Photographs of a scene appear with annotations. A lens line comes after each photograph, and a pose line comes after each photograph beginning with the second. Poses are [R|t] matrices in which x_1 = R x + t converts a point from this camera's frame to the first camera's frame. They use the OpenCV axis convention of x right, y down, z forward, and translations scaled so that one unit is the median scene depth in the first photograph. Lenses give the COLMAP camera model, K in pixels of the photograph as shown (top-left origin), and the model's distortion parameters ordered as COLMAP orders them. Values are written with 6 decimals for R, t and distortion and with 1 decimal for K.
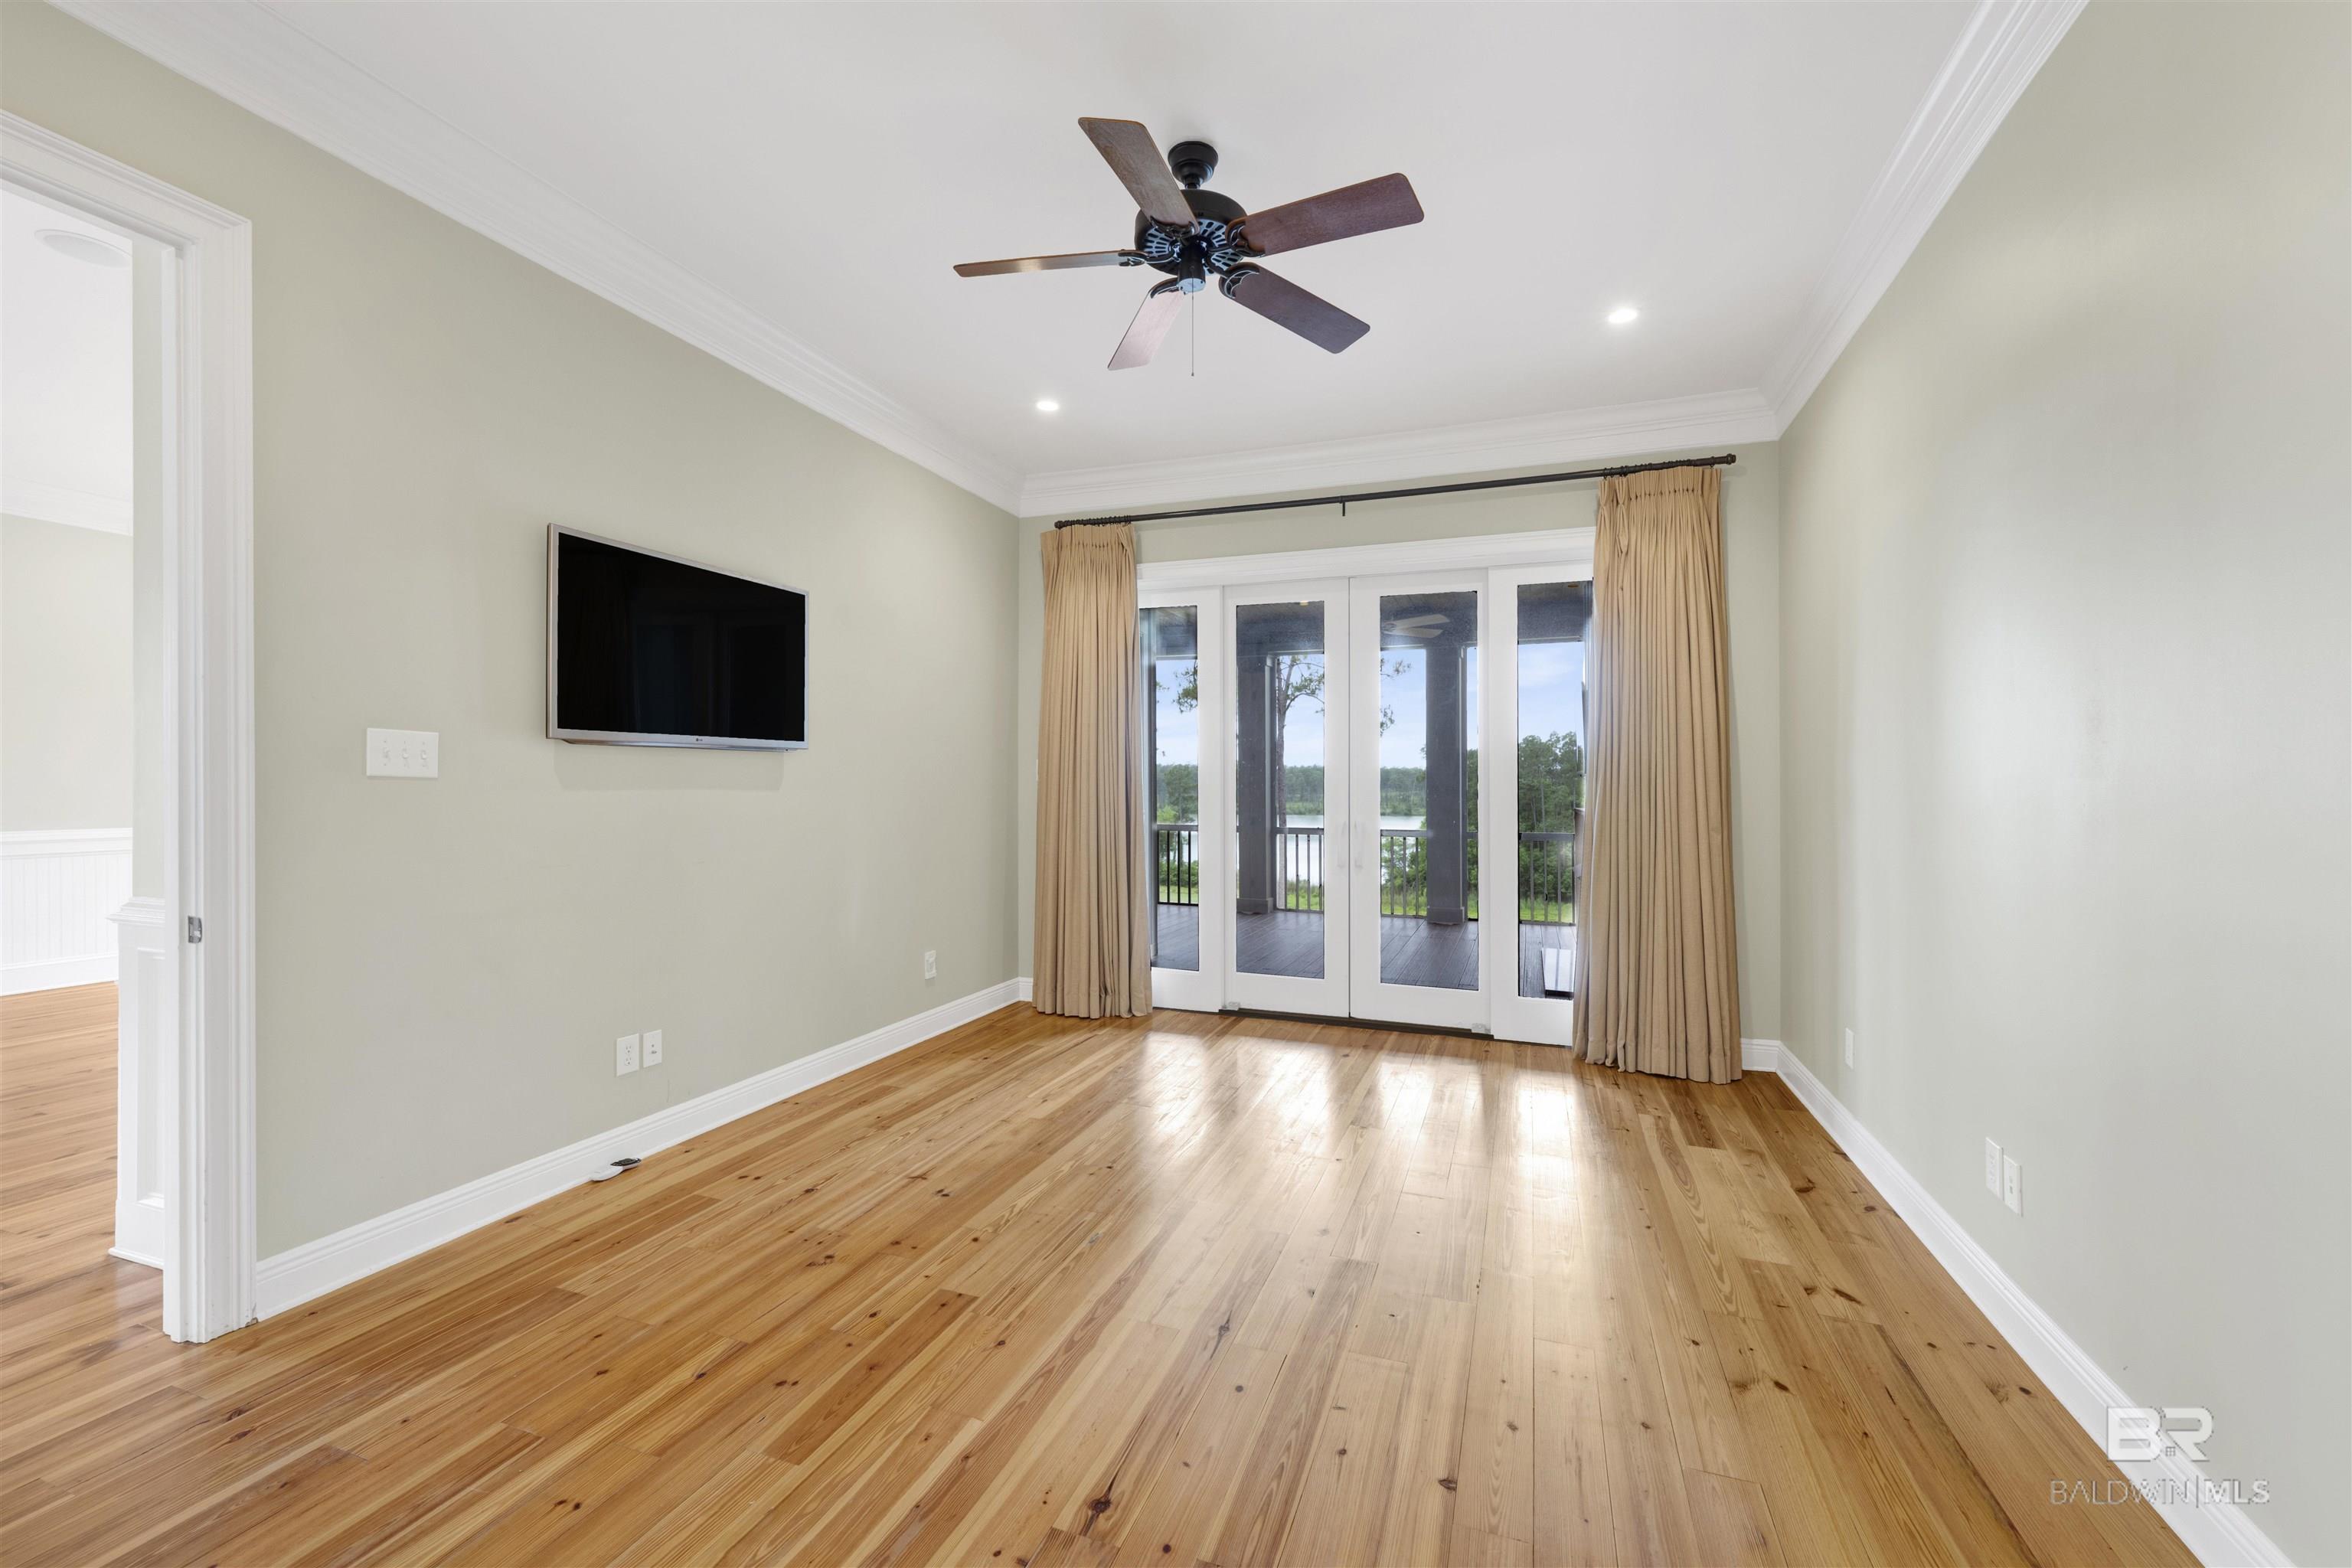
lens RADIAL K [[940.4, 0, 1163.1], [0, 940.4, 778.9], [0, 0, 1]] dist [0.002010, 0.000294]
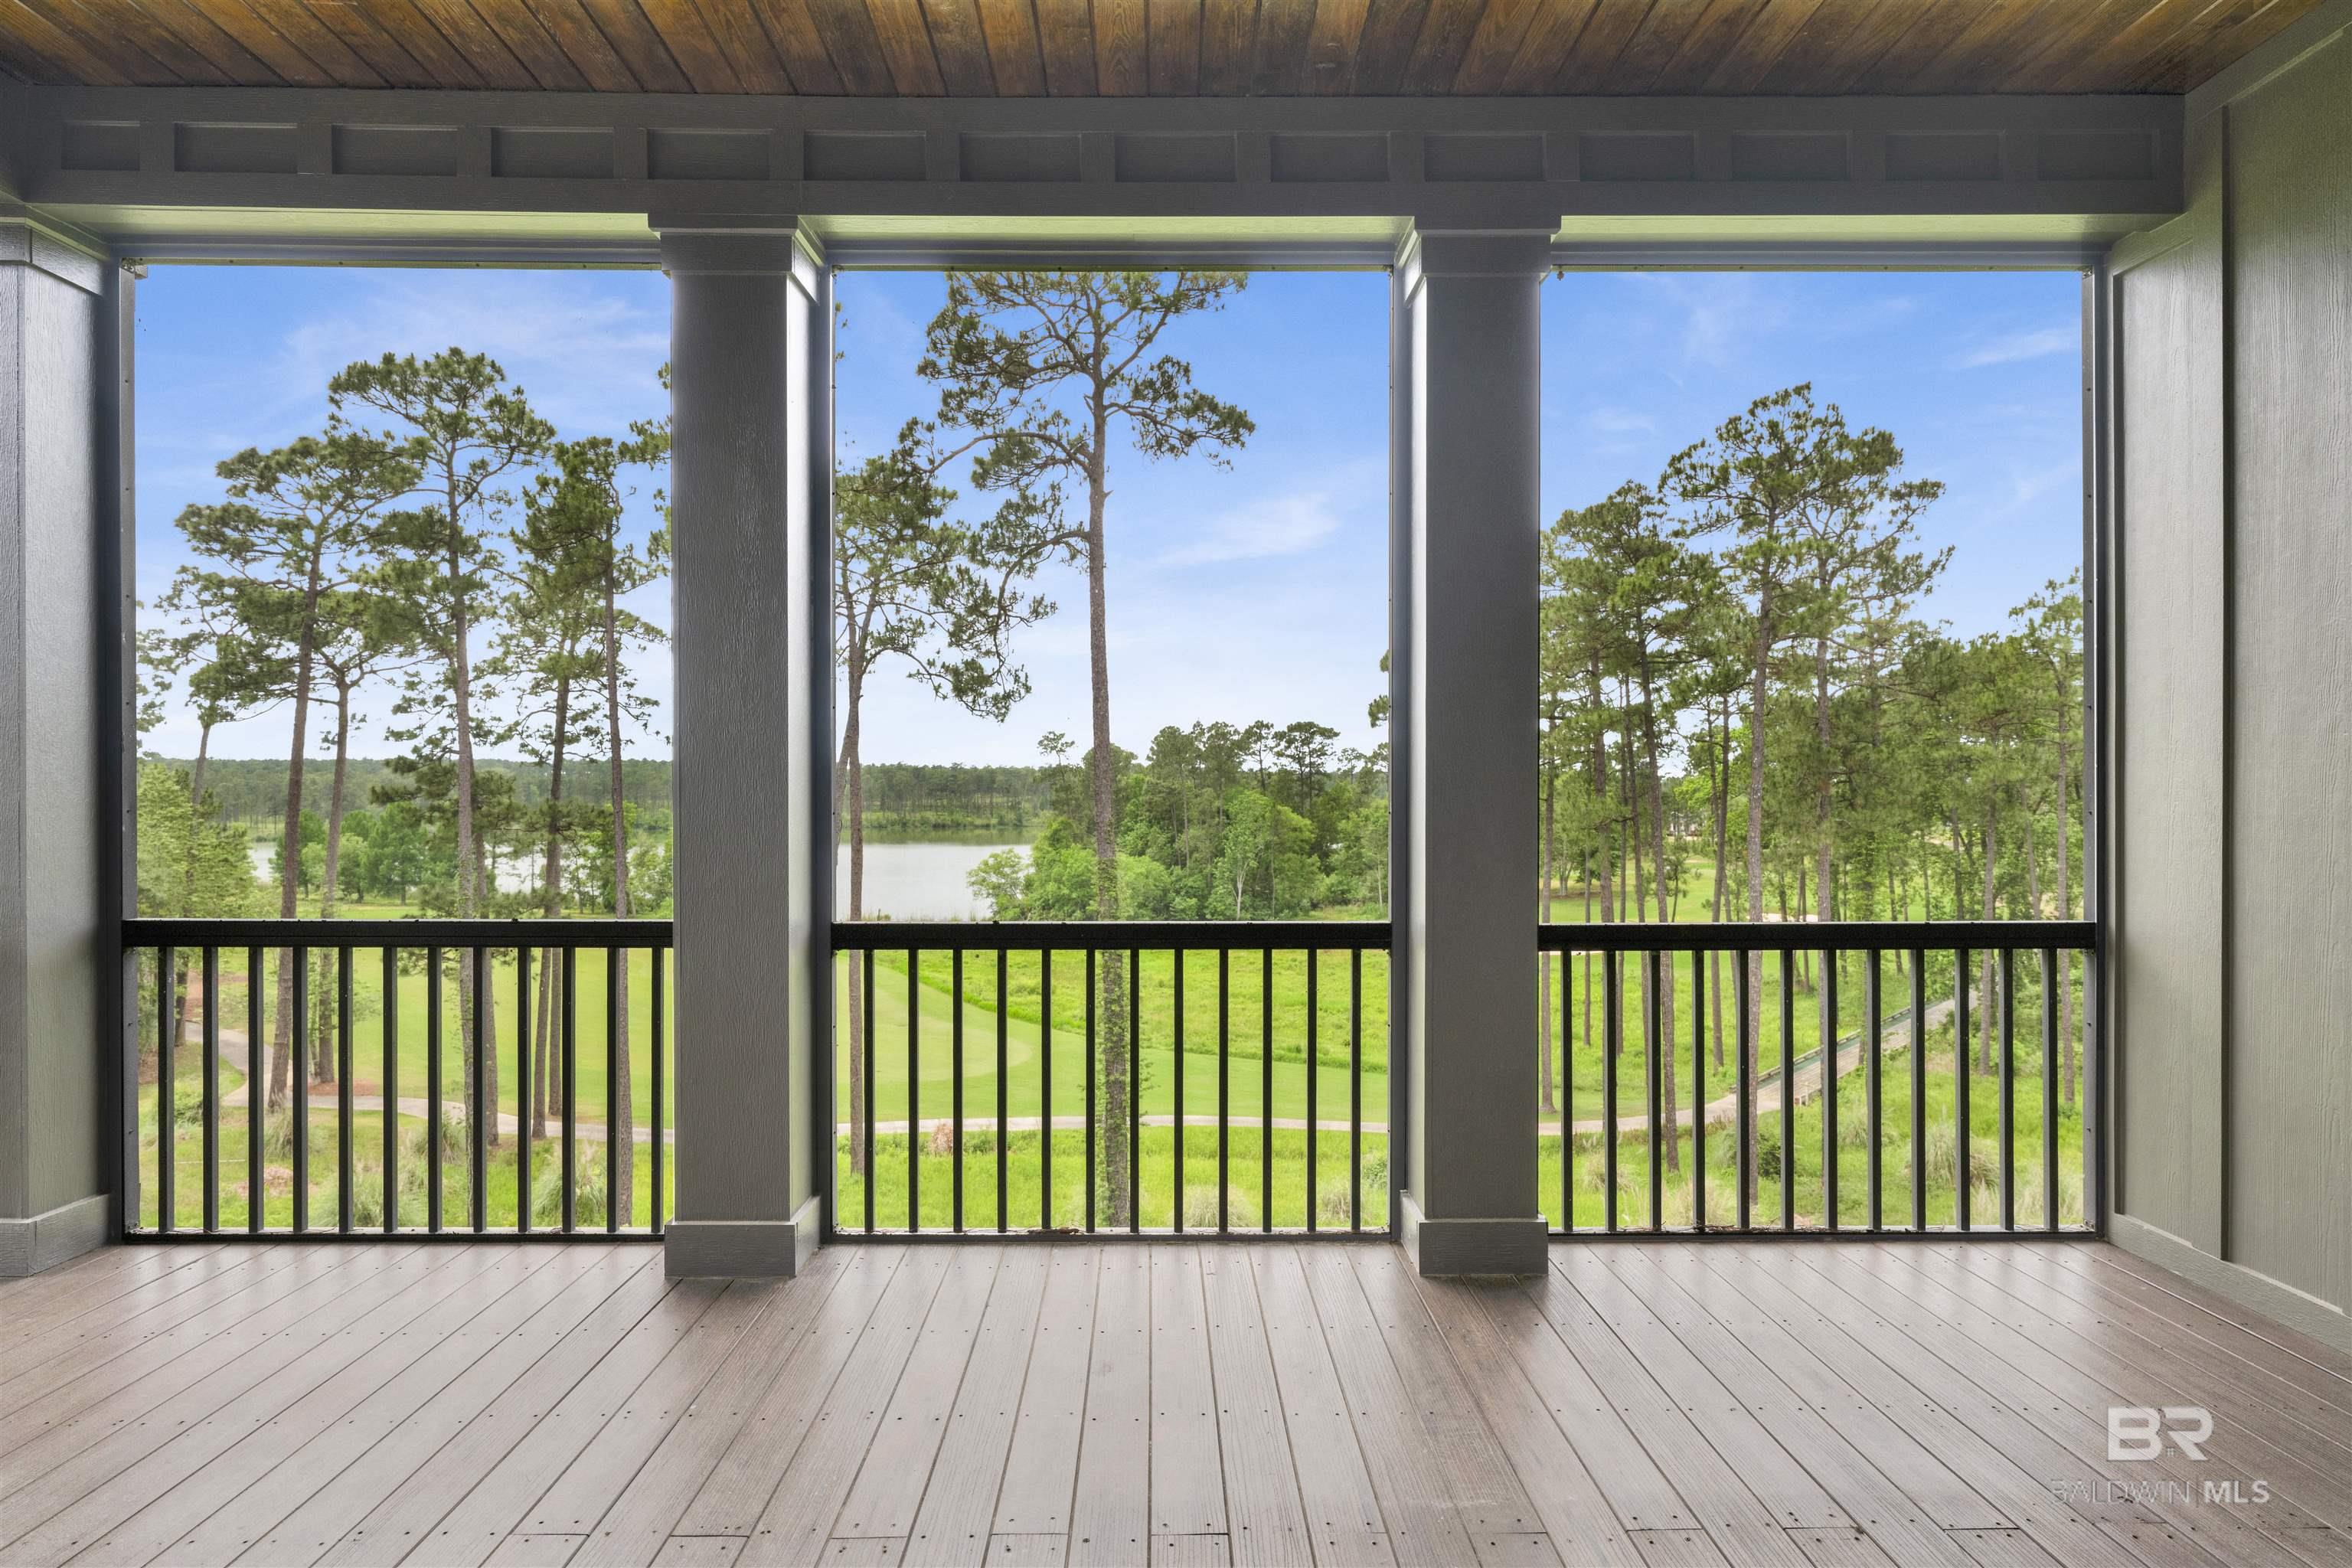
lens RADIAL K [[1241.5, 0, 1166.9], [0, 1241.5, 779.7], [0, 0, 1]] dist [0.000817, 0.000034]
pose [[0.931982, -0.000791, 0.362504, 0.094803], [0.000929, 1.000000, -0.000208, 0.011746], [-0.362504, 0.000530, 0.931982, 0.747319]]
